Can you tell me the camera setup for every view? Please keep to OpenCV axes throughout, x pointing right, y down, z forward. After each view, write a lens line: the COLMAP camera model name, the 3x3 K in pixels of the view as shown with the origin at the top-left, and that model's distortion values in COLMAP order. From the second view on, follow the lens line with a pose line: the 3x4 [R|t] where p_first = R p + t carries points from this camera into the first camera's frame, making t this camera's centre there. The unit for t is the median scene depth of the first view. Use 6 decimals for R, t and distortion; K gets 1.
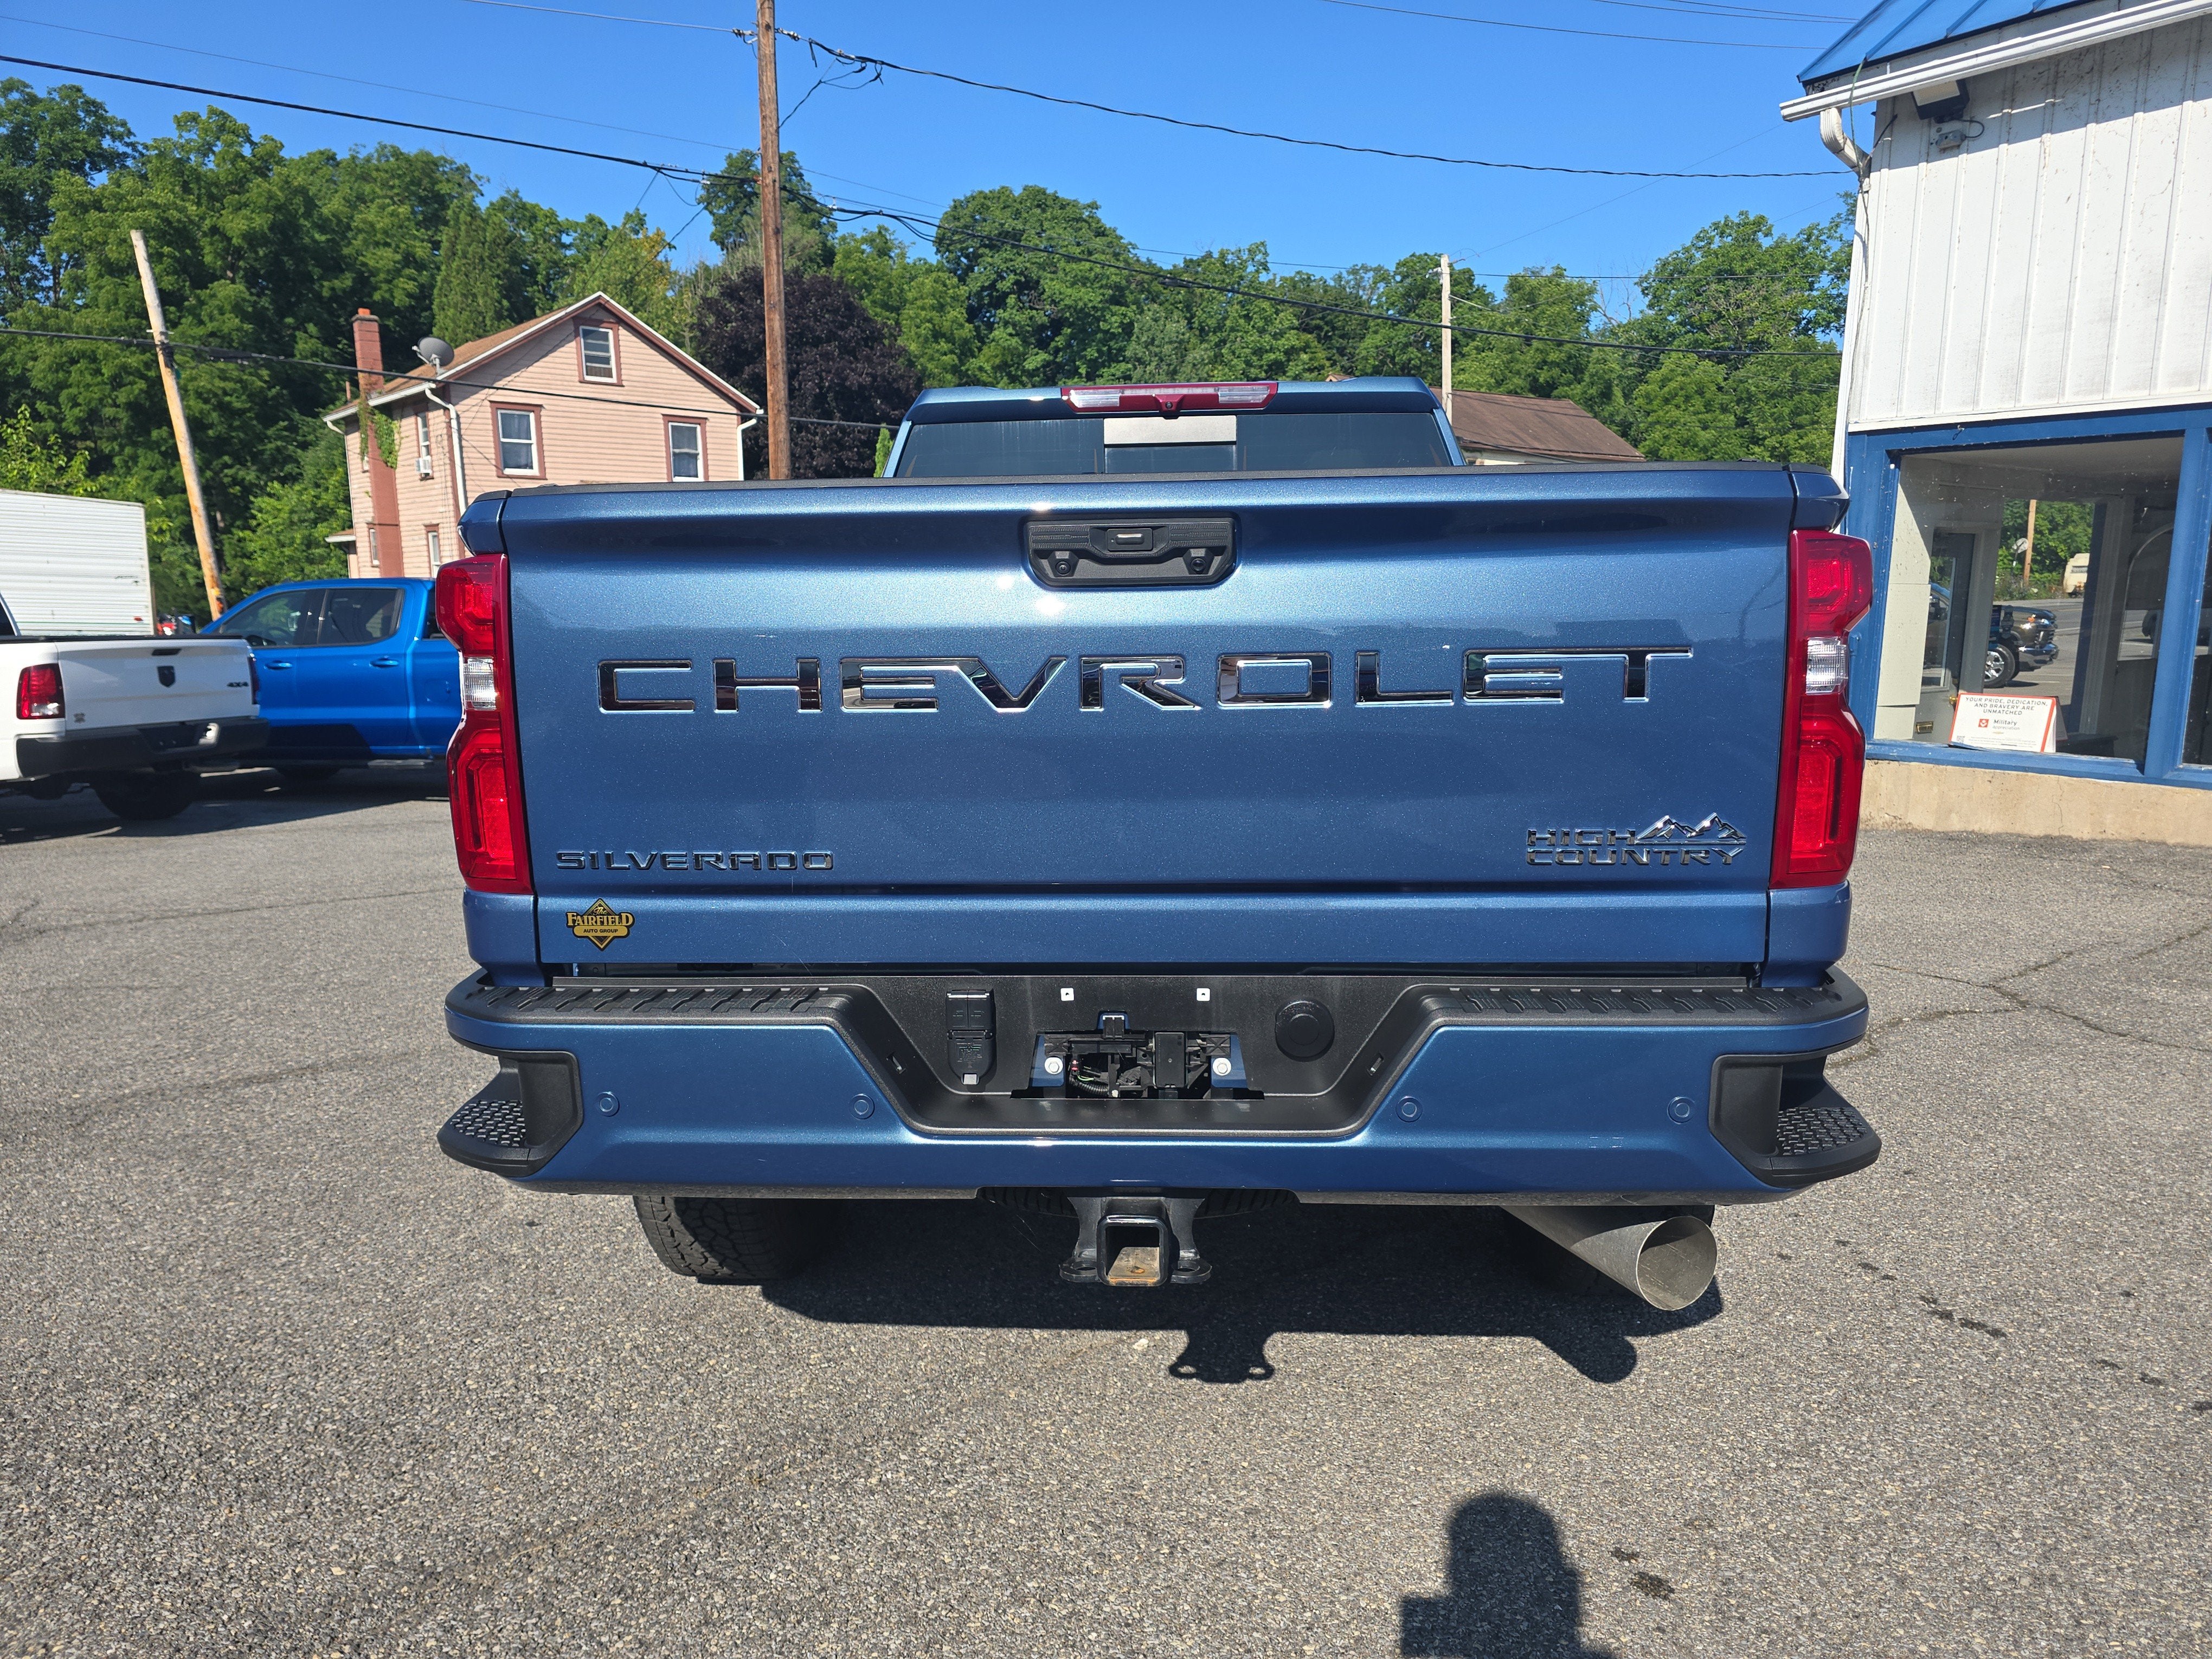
lens RADIAL K [[1493.6, 0, 1106.0], [0, 1493.6, 829.5], [0, 0, 1]] dist [0.037678, -0.035633]
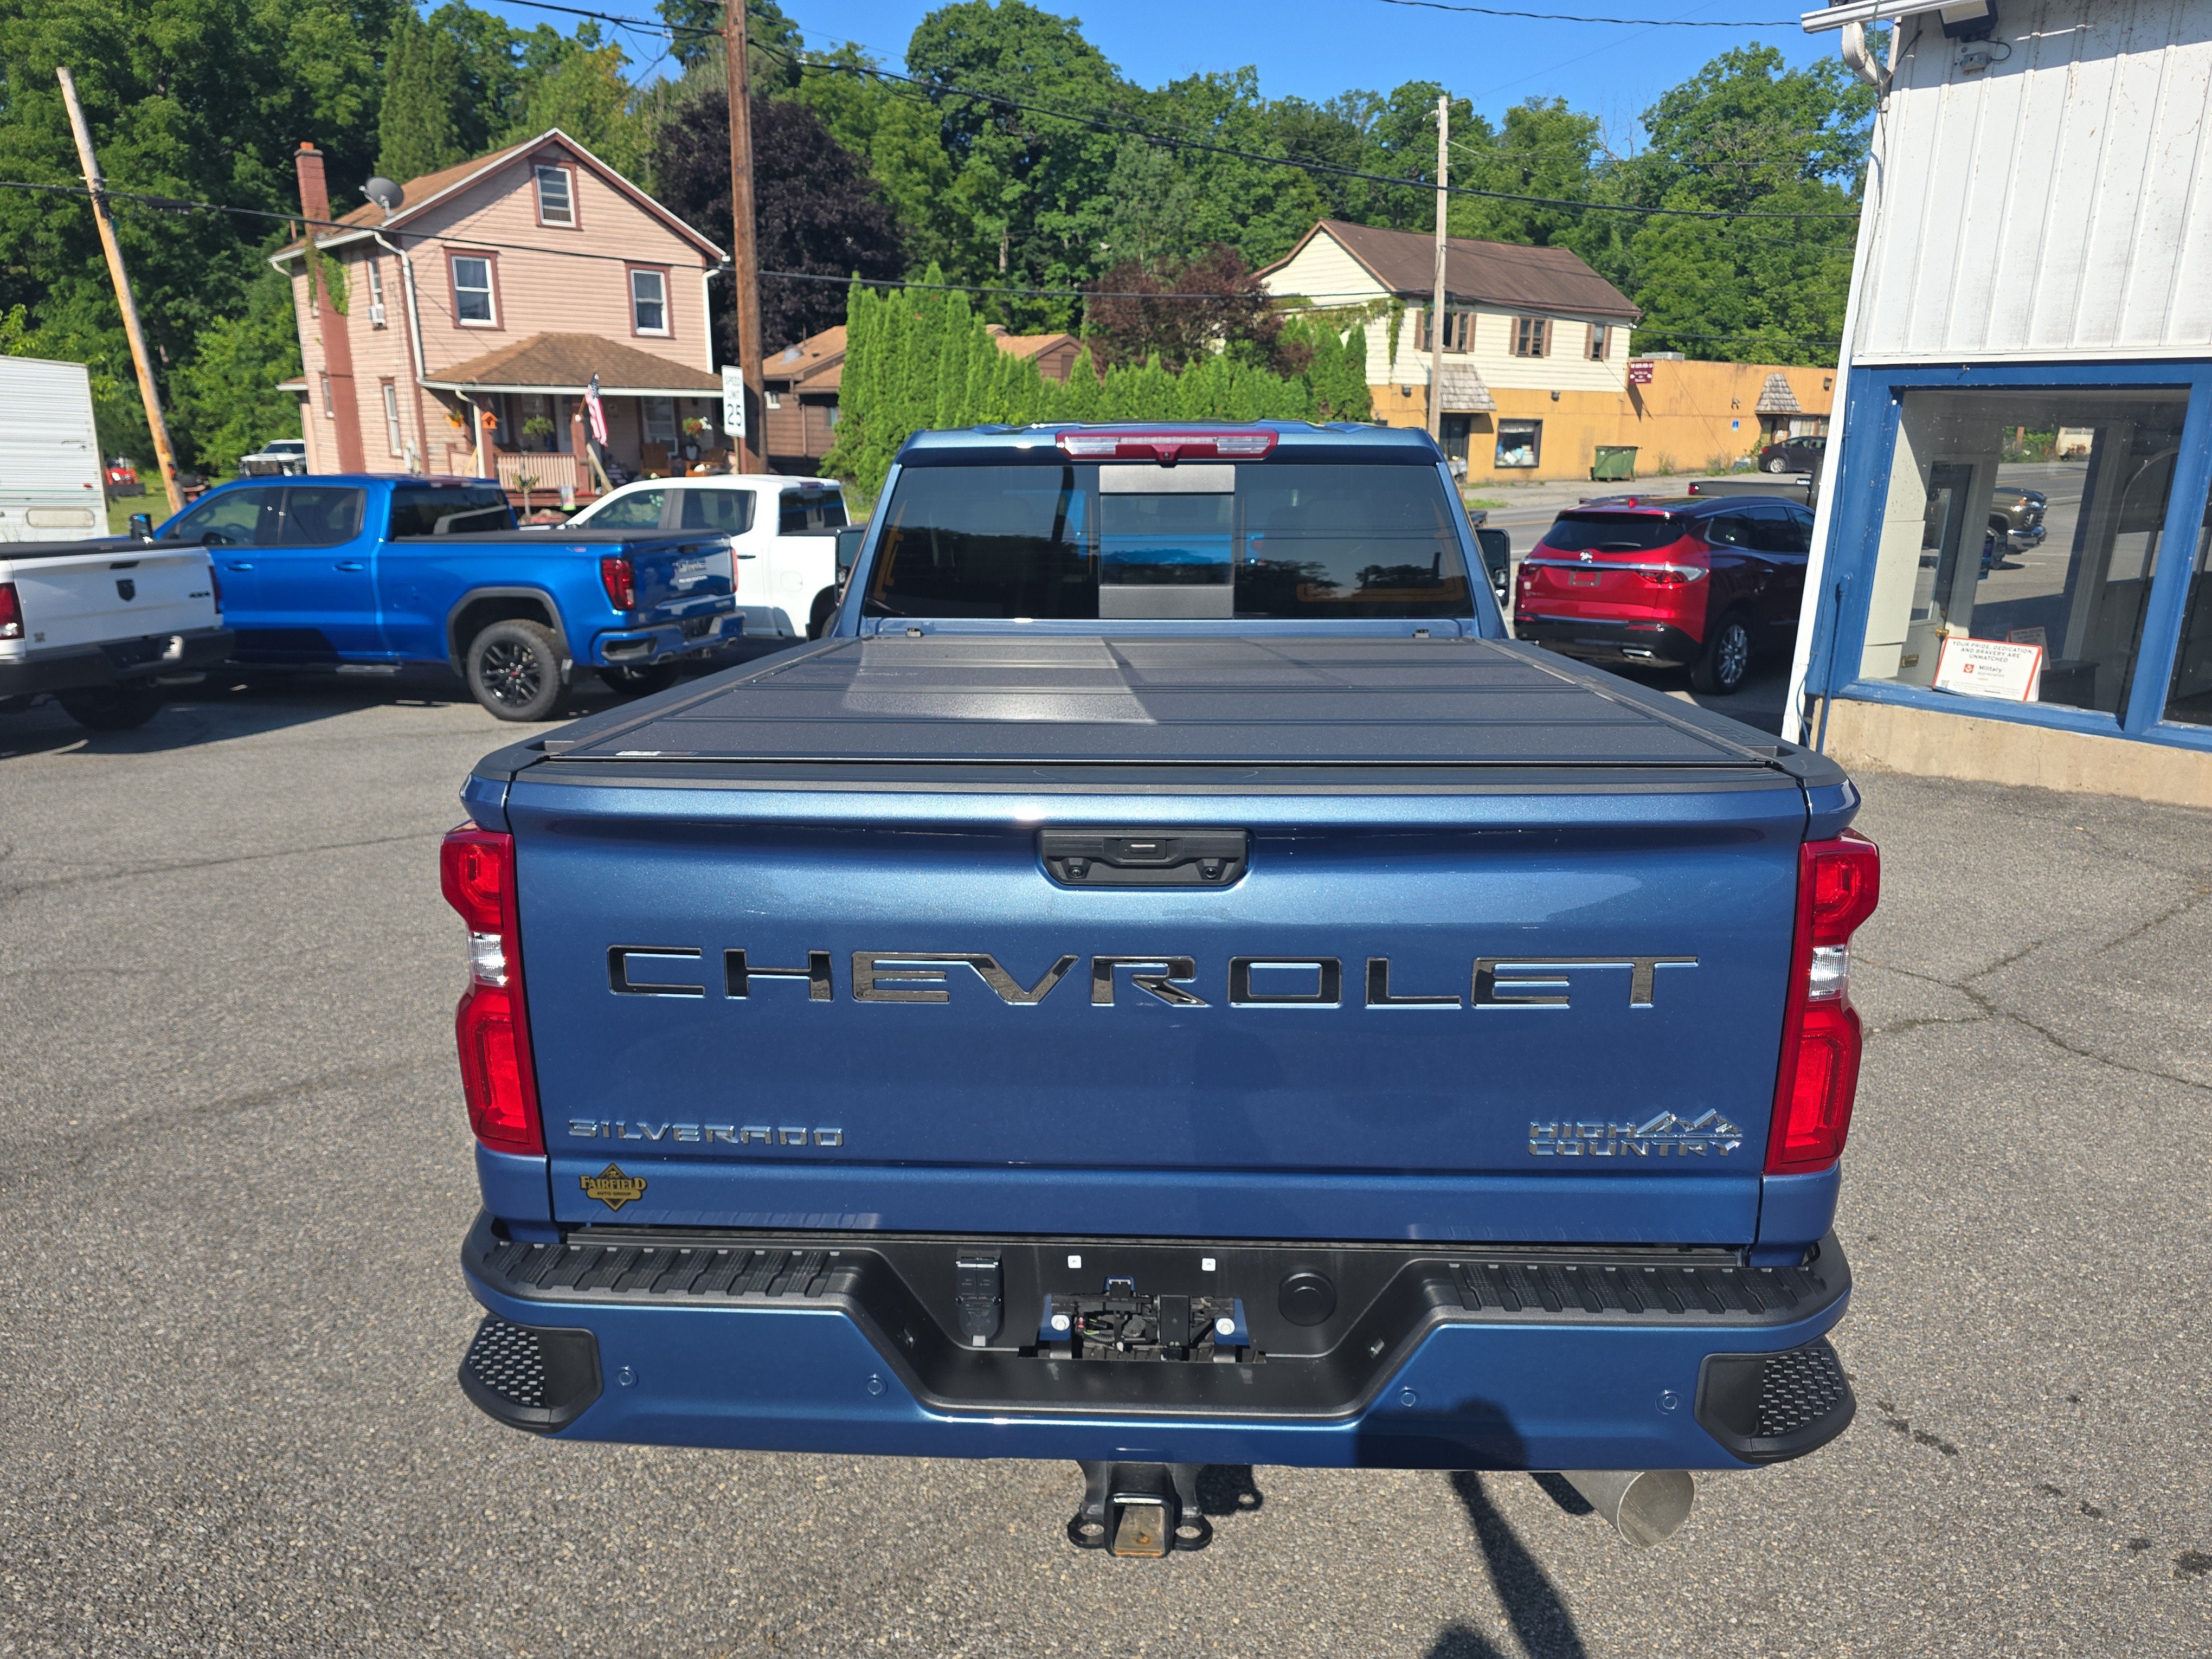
lens RADIAL K [[1502.2, 0, 1106.5], [0, 1502.2, 830.8], [0, 0, 1]] dist [0.025329, -0.024416]
pose [[0.999837, 0.007100, 0.016607, -0.001378], [-0.008759, 0.994737, 0.102083, -0.016476], [-0.015795, -0.102212, 0.994637, 0.000501]]
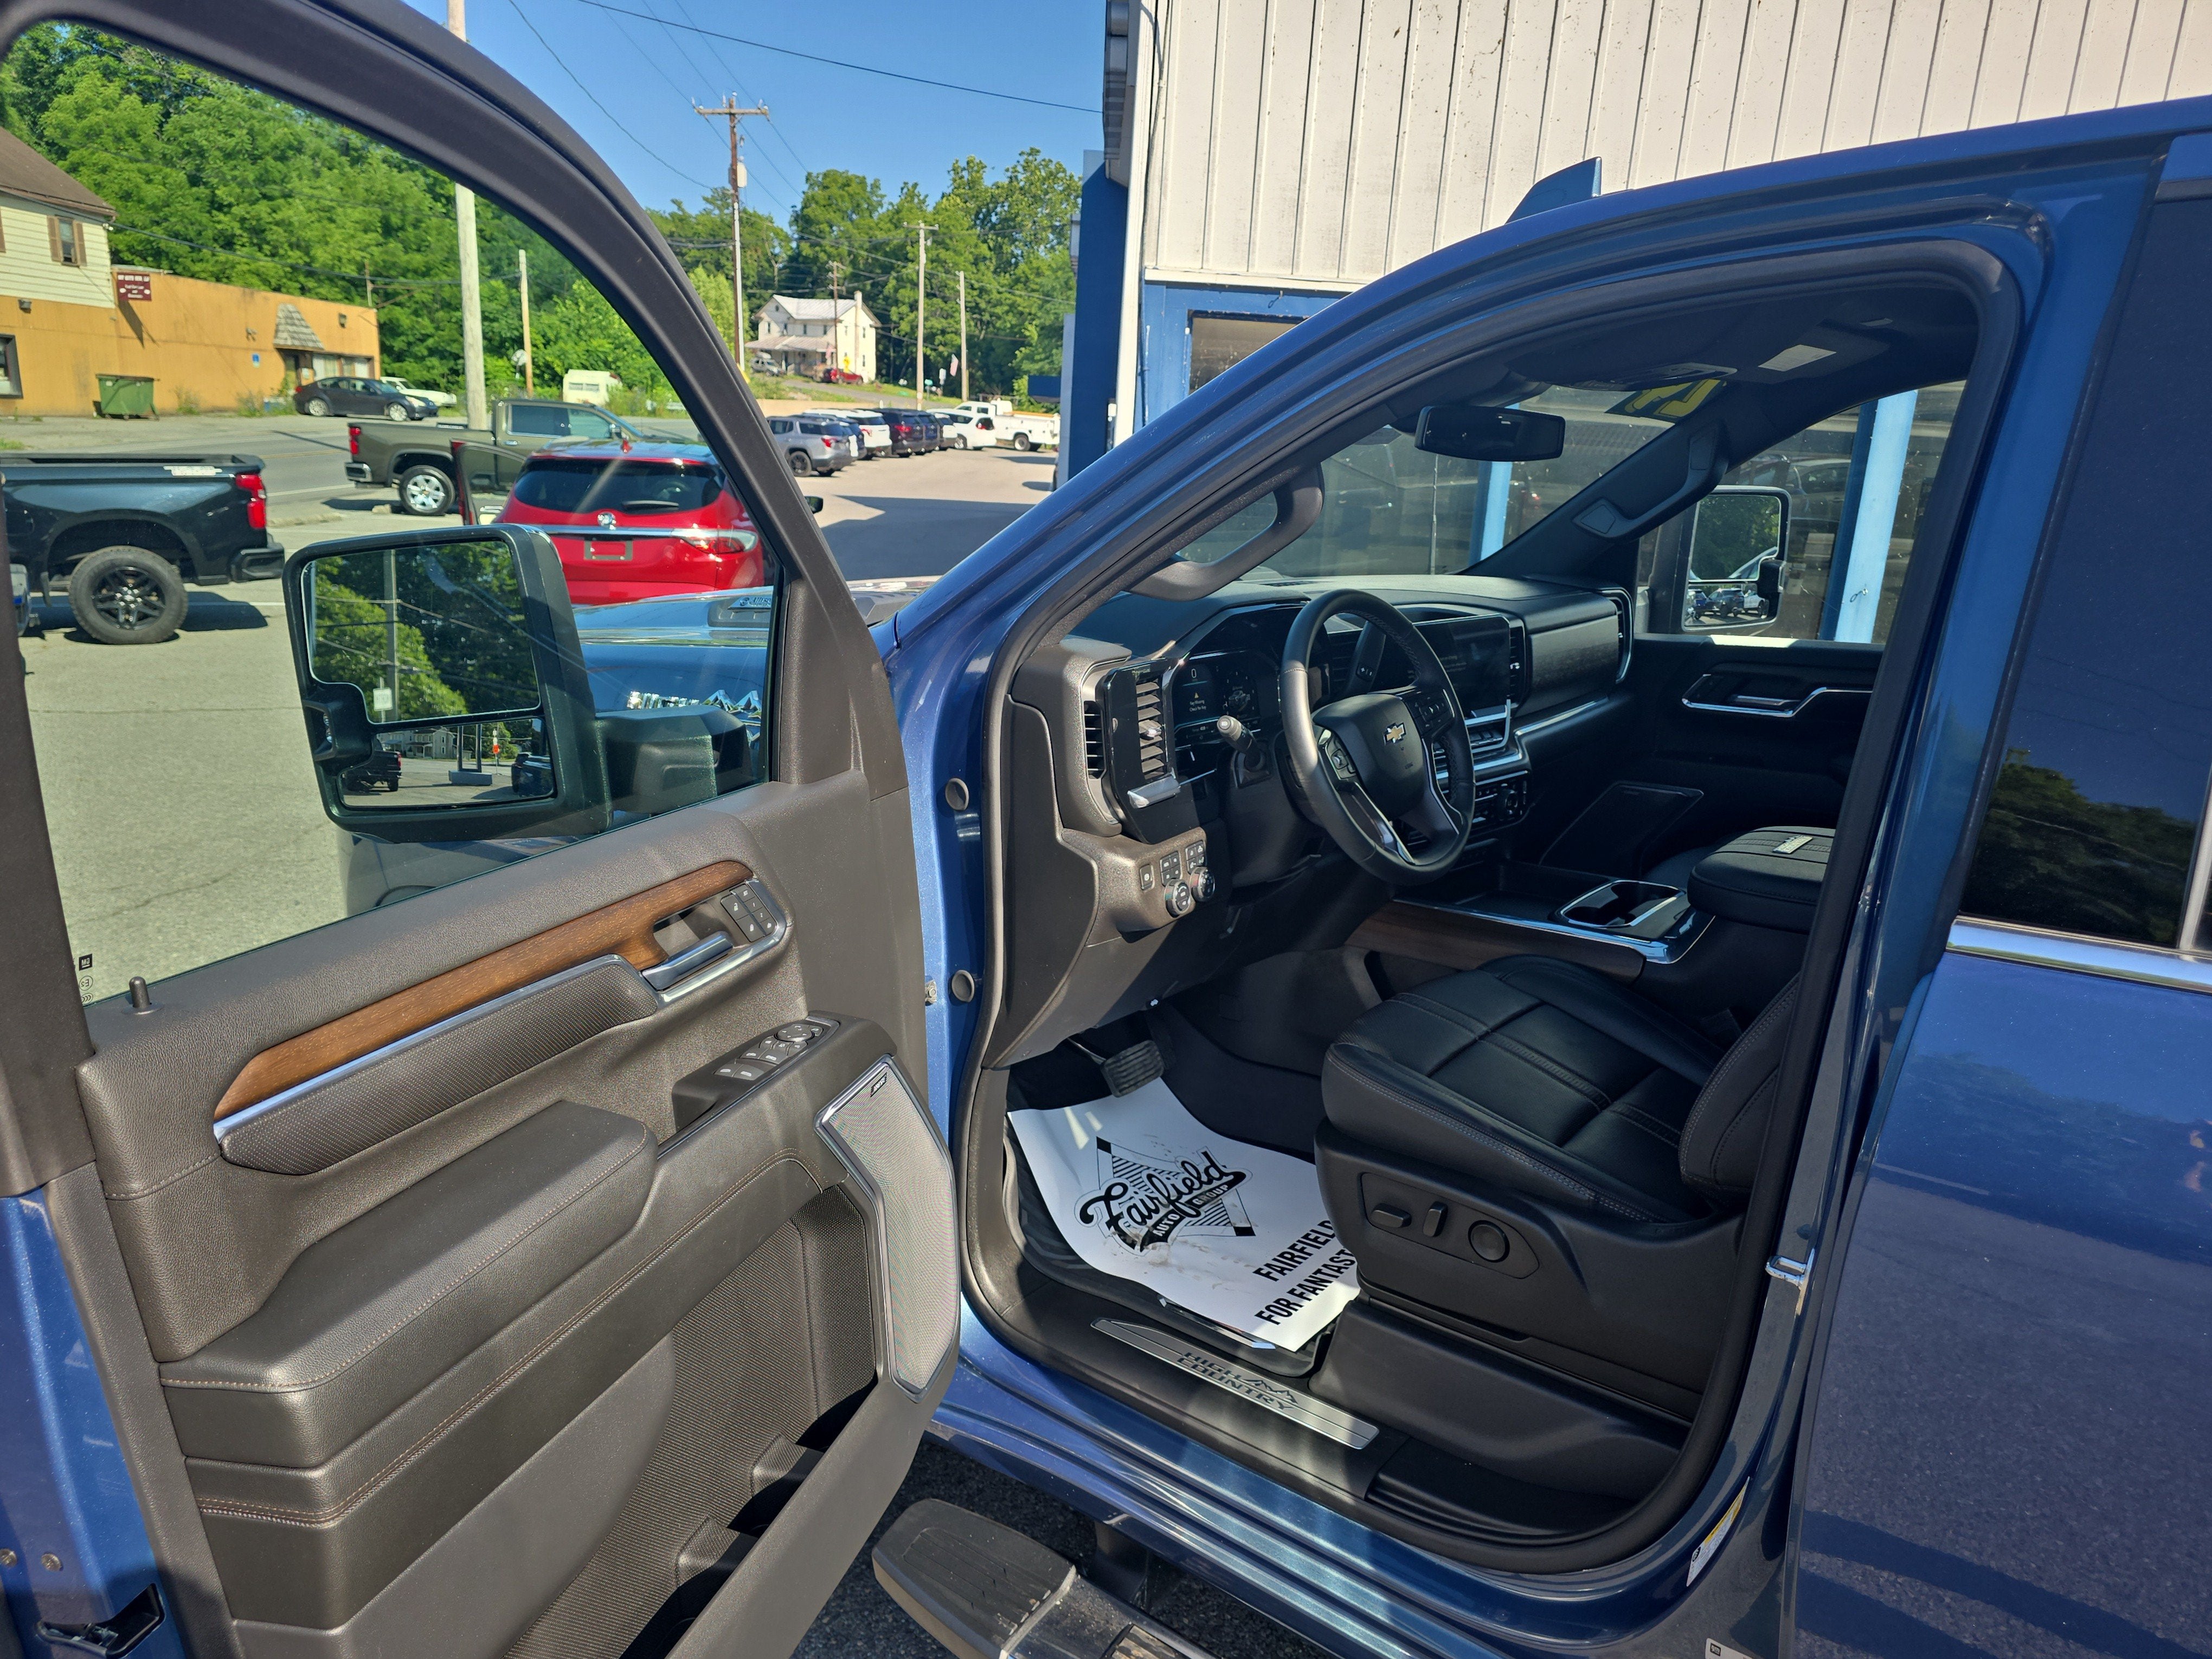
lens RADIAL K [[1480.8, 0, 1119.4], [0, 1480.8, 838.9], [0, 0, 1]] dist [0.040514, -0.032563]
pose [[0.572679, -0.187190, 0.798122, -0.053772], [0.076322, 0.981527, 0.175441, -0.031520], [-0.816219, -0.039557, 0.576387, 0.151916]]
